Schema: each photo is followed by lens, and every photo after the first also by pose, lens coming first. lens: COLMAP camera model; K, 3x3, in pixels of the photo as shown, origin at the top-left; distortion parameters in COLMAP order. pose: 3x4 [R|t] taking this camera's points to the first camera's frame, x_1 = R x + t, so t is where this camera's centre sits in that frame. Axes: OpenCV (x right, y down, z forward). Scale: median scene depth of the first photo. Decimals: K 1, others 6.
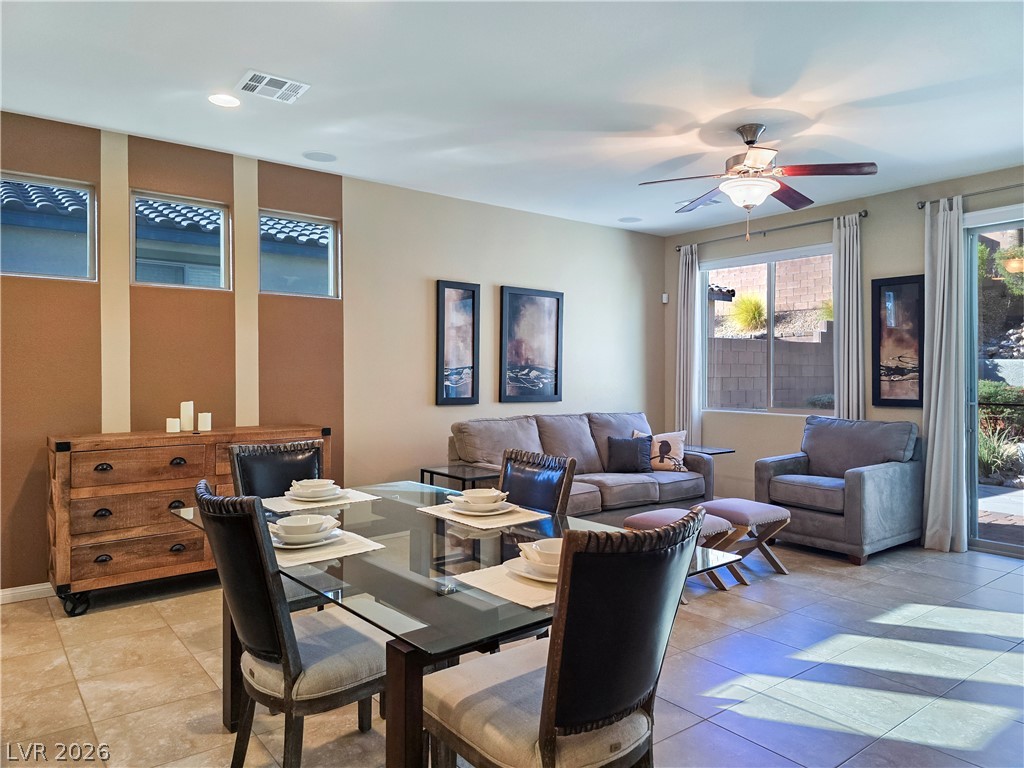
lens RADIAL K [[688.3, 0, 499.7], [0, 688.3, 372.0], [0, 0, 1]] dist [0.031725, -0.036999]
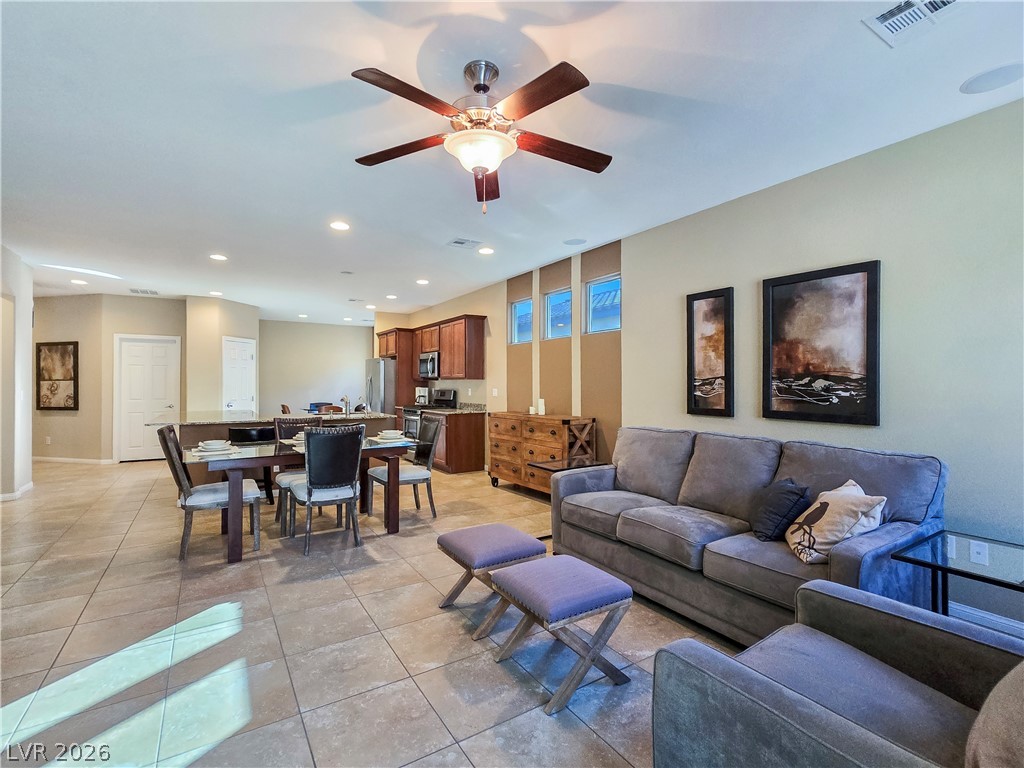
lens RADIAL K [[472.8, 0, 503.6], [0, 472.8, 383.1], [0, 0, 1]] dist [0.000093, 0.000245]
pose [[-0.099668, -0.003002, -0.995016, 0.689252], [0.004258, 0.999985, -0.003443, 0.002233], [0.995012, -0.004580, -0.099653, 0.828365]]
